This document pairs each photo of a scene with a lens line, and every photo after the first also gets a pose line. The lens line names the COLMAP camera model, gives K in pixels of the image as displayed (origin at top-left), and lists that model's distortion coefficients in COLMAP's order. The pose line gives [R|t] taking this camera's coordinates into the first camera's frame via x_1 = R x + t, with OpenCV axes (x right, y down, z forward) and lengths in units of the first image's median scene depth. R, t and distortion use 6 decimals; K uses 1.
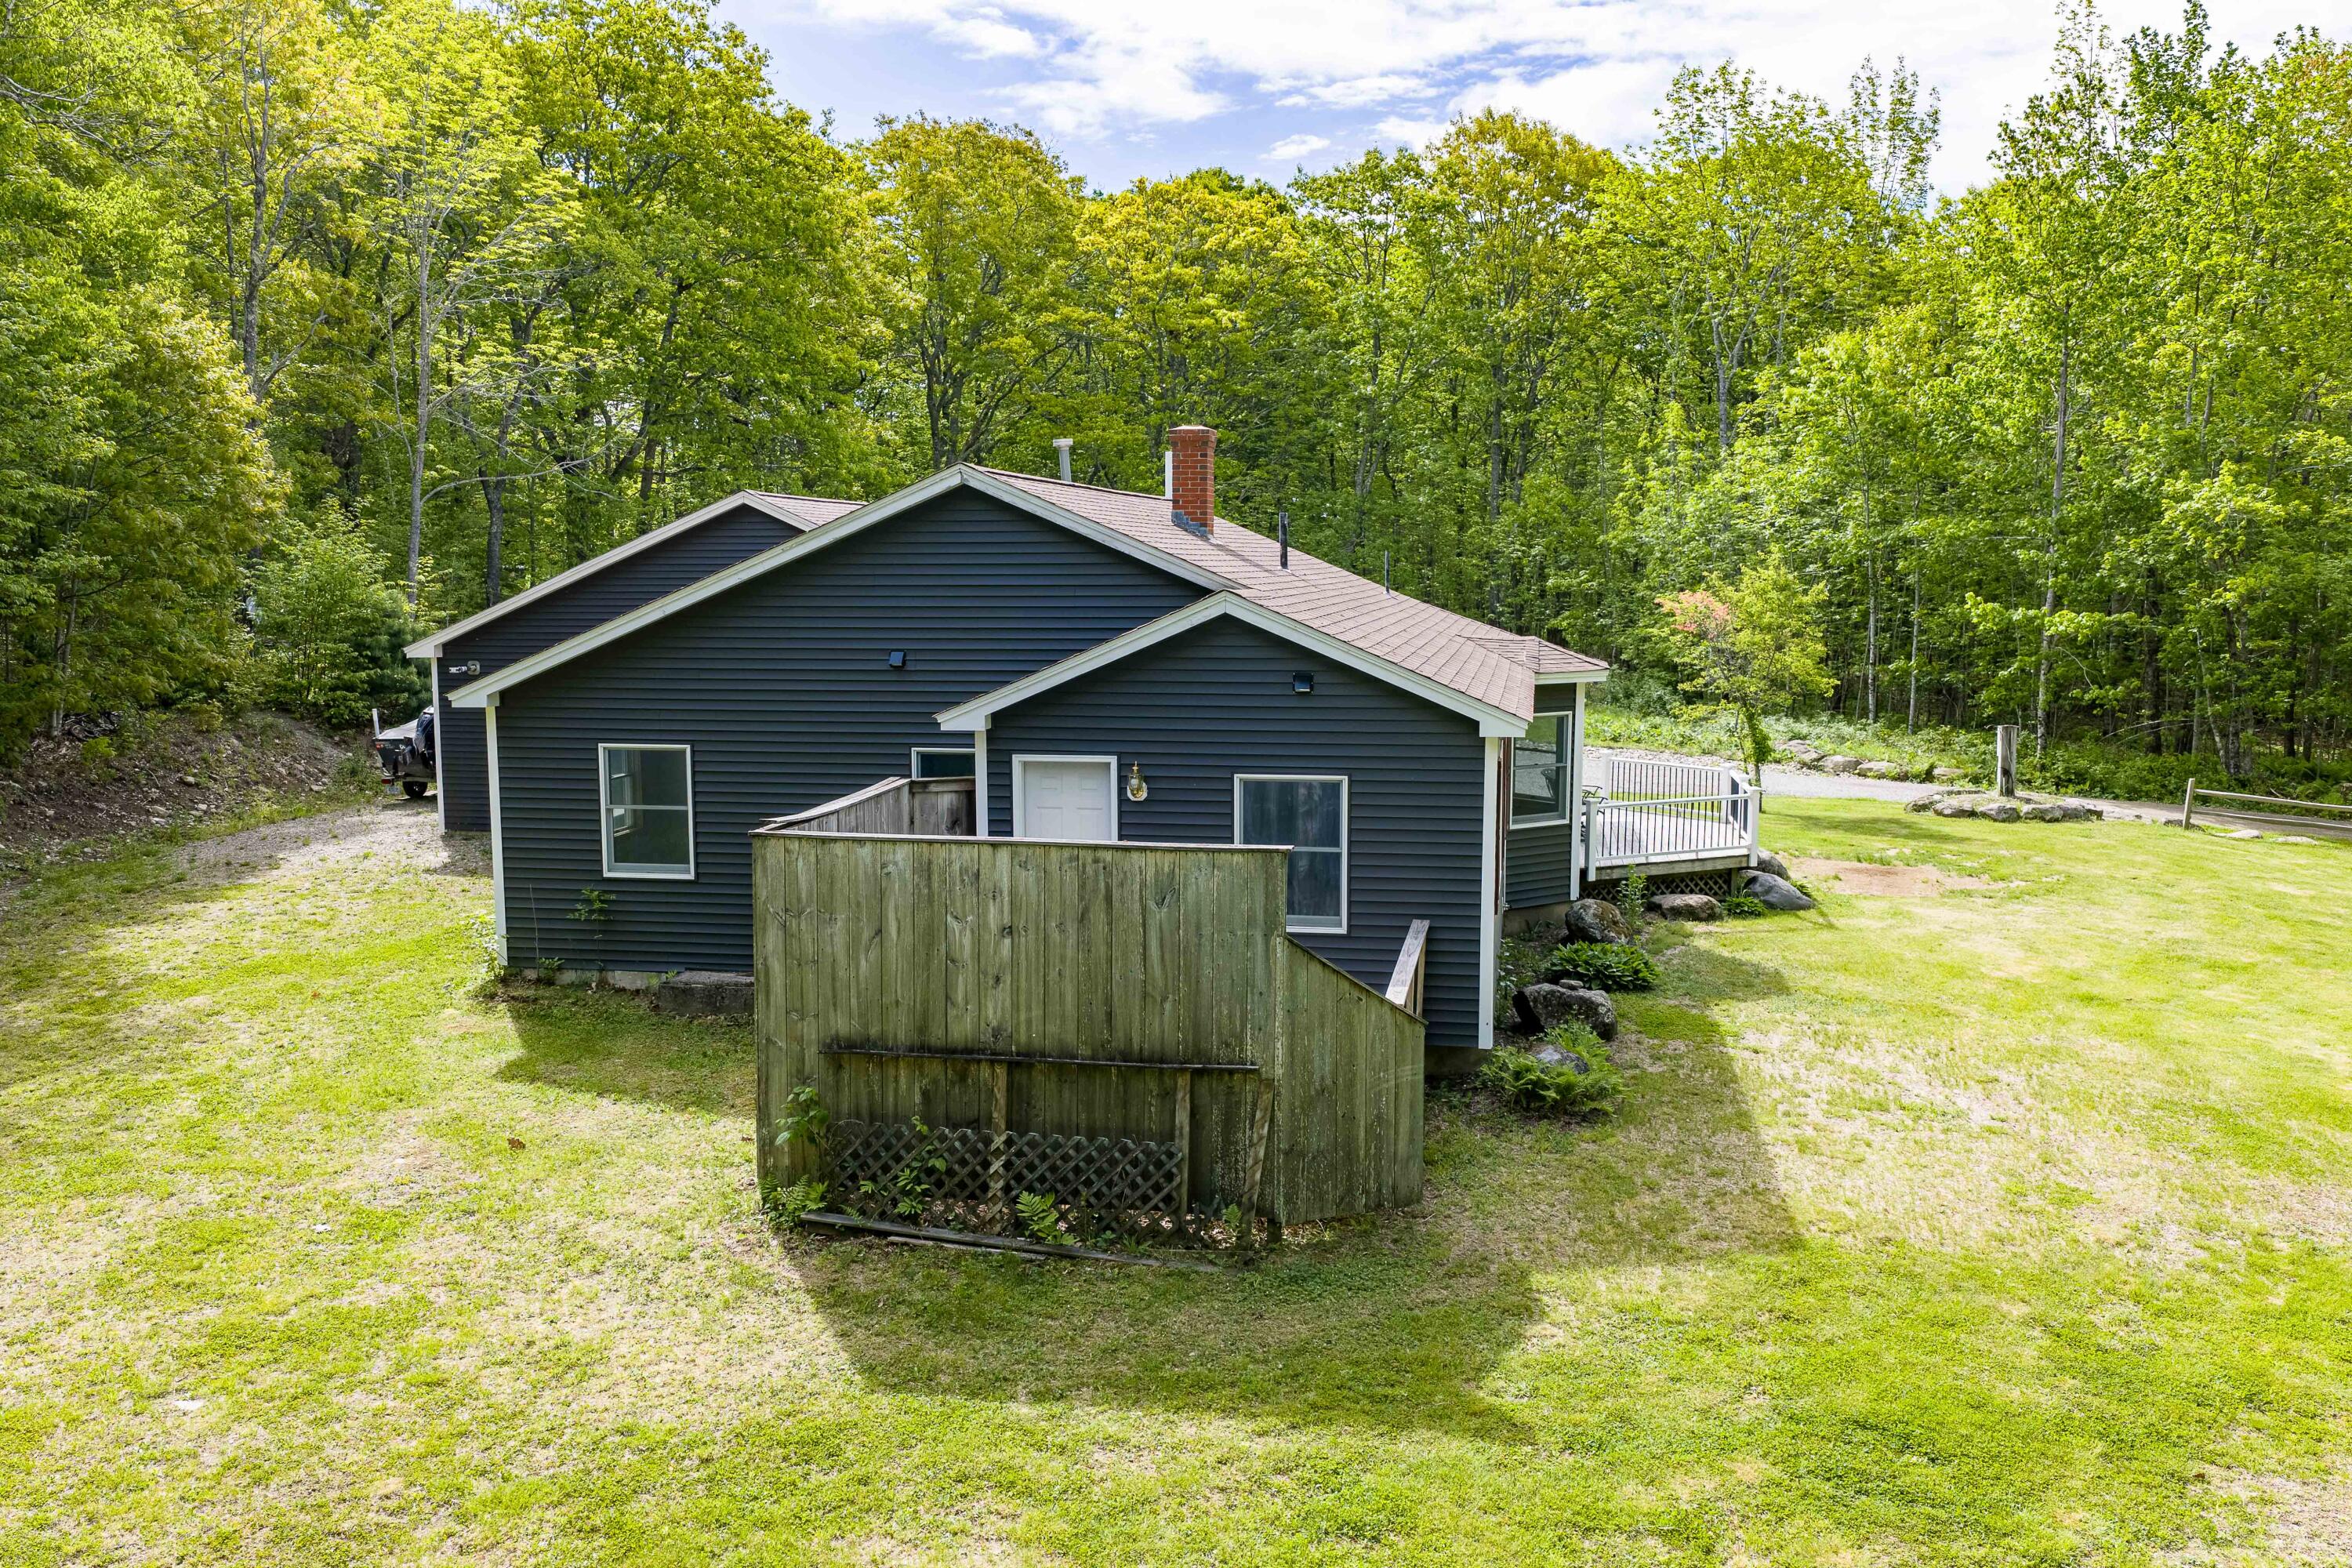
lens RADIAL K [[1943.2, 0, 1175.7], [0, 1943.2, 639.2], [0, 0, 1]] dist [0.007925, -0.008326]
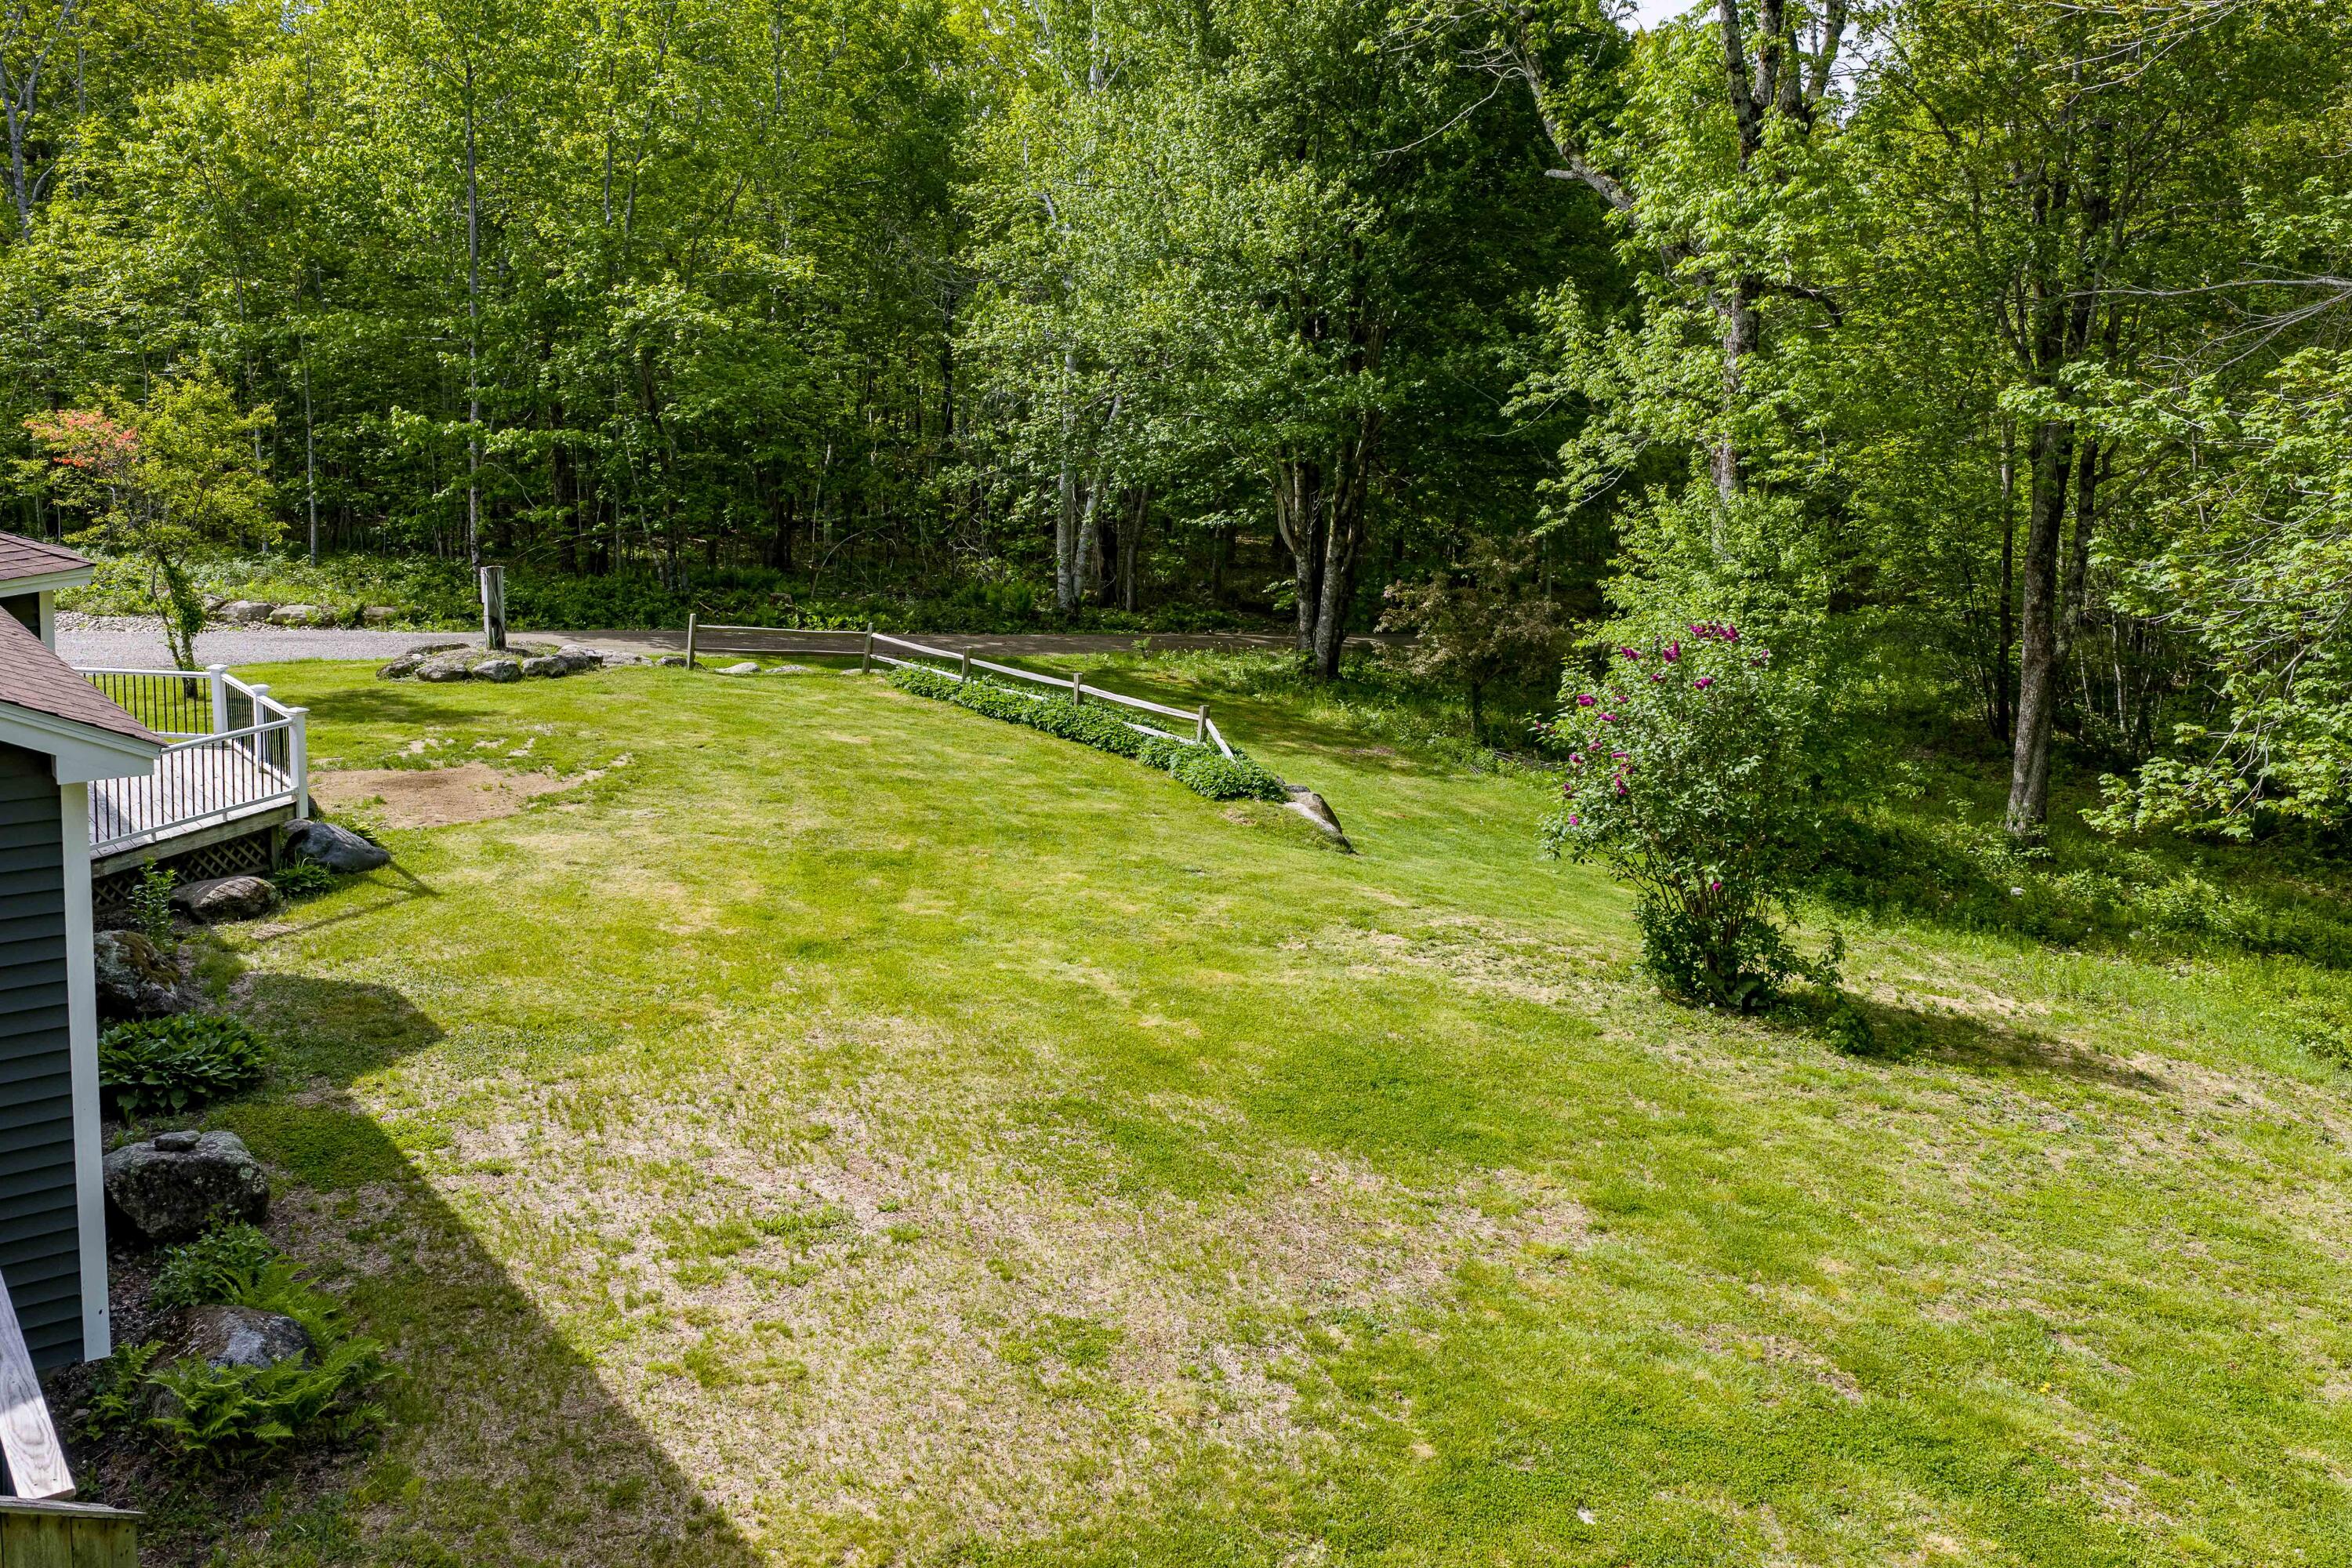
lens RADIAL K [[1943.2, 0, 1175.7], [0, 1943.2, 639.2], [0, 0, 1]] dist [0.007925, -0.008326]
pose [[0.669441, -0.093267, 0.736987, -0.008055], [0.011609, 0.993280, 0.115156, -0.020020], [-0.742775, -0.068535, 0.666024, 0.201911]]
